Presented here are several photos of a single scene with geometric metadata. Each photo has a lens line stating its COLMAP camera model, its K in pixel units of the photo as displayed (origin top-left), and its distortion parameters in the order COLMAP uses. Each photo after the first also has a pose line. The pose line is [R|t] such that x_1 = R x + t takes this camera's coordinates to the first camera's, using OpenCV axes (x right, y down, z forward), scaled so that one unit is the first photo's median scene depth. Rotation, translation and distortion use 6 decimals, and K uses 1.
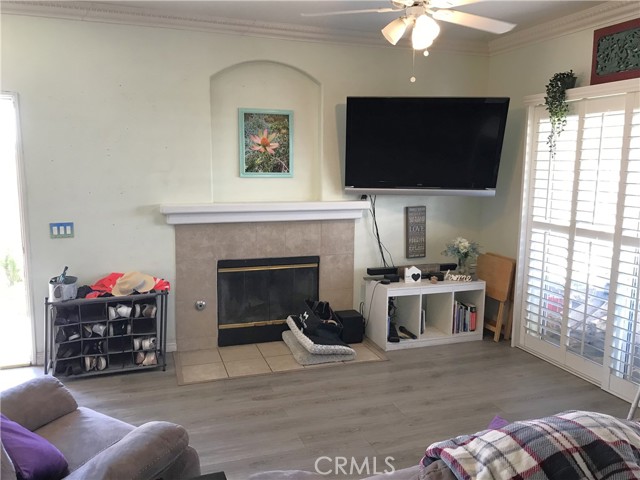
lens RADIAL K [[523.4, 0, 325.2], [0, 523.4, 239.3], [0, 0, 1]] dist [0.038375, -0.052046]
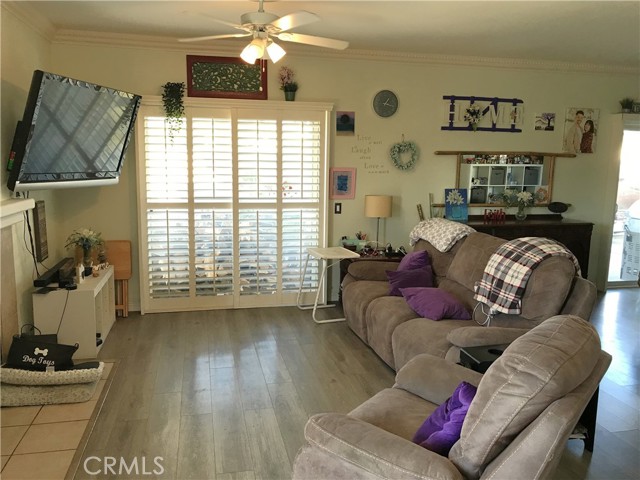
lens RADIAL K [[523.4, 0, 312.8], [0, 523.4, 232.4], [0, 0, 1]] dist [0.038375, -0.052046]
pose [[0.137150, -0.158025, 0.977864, -0.811345], [0.129147, 0.981619, 0.140519, -0.098602], [-0.982095, 0.107016, 0.155038, 0.518800]]
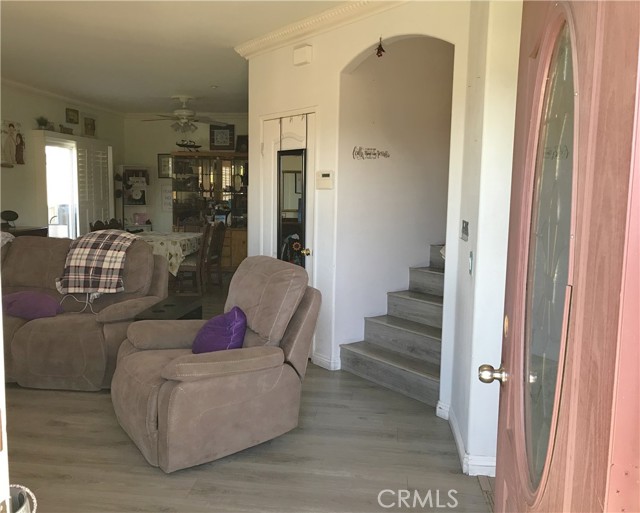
lens RADIAL K [[559.0, 0, 309.5], [0, 559.0, 251.3], [0, 0, 1]] dist [0.008239, -0.047459]
pose [[-0.886217, -0.083270, 0.455725, -0.773746], [0.034779, 0.968979, 0.244682, -0.137766], [-0.461962, 0.232691, -0.855830, 1.092266]]
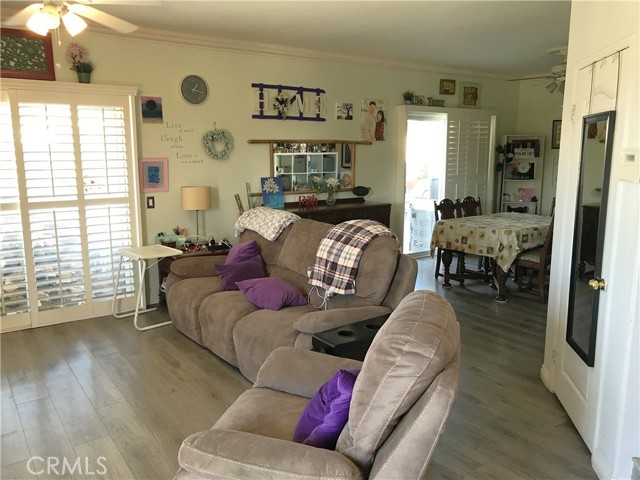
lens RADIAL K [[523.4, 0, 316.7], [0, 523.4, 234.5], [0, 0, 1]] dist [0.038375, -0.052046]
pose [[-0.258037, -0.173860, 0.950363, -0.764465], [0.134283, 0.967673, 0.213486, -0.101536], [-0.956758, 0.182705, -0.226349, 0.581130]]
